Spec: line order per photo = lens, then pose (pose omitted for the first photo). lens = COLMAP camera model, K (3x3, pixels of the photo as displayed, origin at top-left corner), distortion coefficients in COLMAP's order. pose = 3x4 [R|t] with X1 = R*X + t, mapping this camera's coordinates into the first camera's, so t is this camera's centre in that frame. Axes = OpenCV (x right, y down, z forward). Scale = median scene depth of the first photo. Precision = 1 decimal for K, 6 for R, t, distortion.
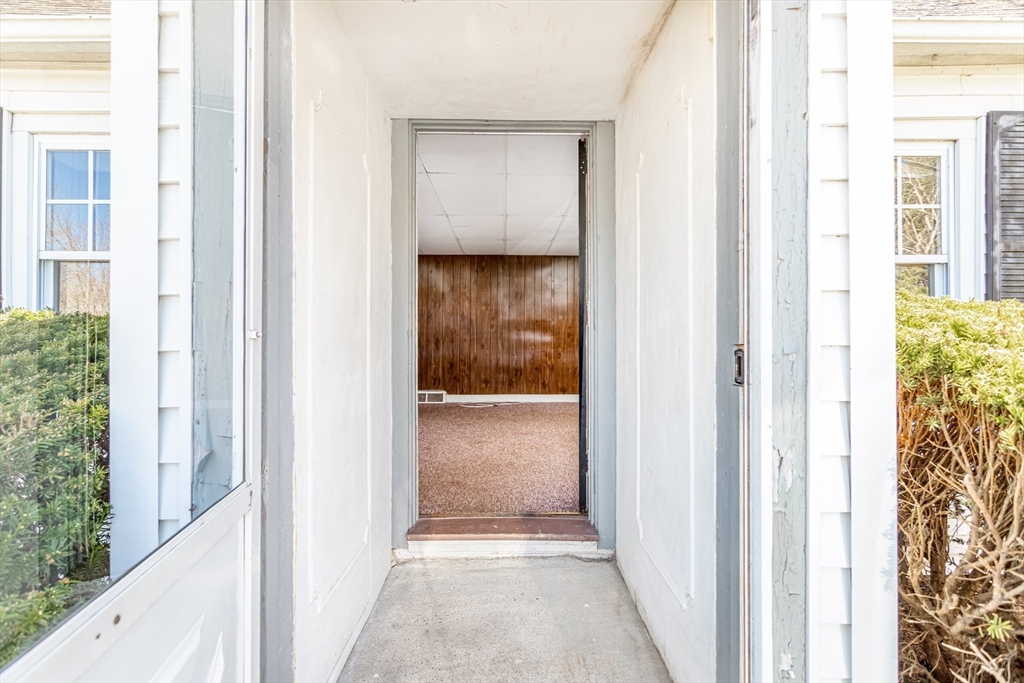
lens RADIAL K [[485.6, 0, 514.8], [0, 485.6, 339.2], [0, 0, 1]] dist [-0.001456, 0.001723]
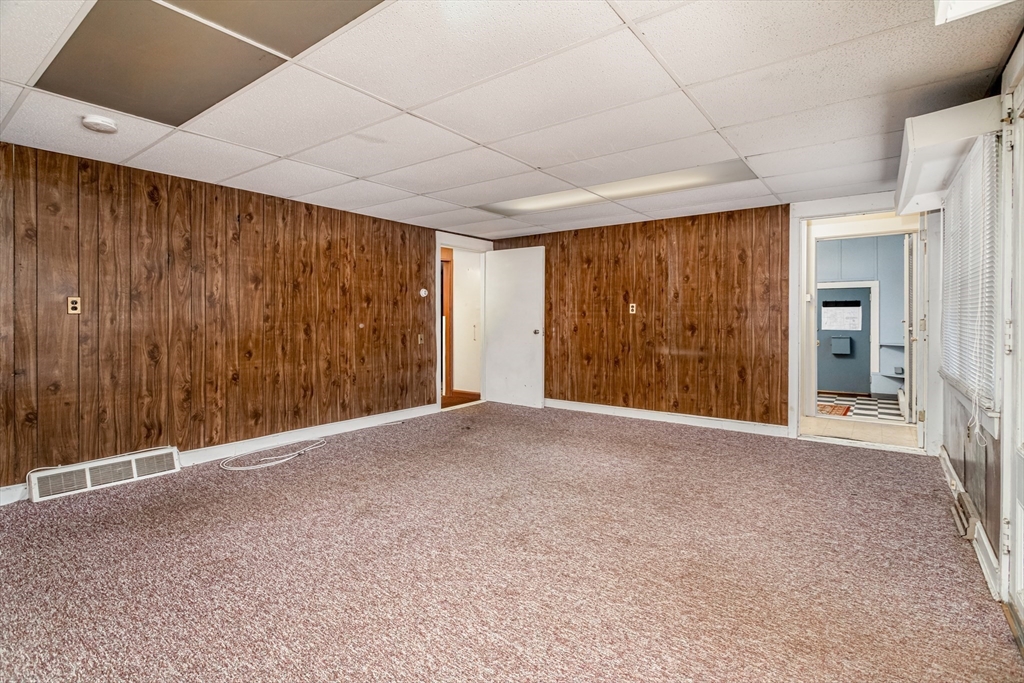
lens RADIAL K [[485.6, 0, 533.1], [0, 485.6, 326.2], [0, 0, 1]] dist [-0.001456, 0.001723]
pose [[0.607976, -0.011515, 0.793872, -0.315081], [-0.006660, 0.999786, 0.019602, -0.030690], [-0.793927, -0.017204, 0.607769, 0.396324]]
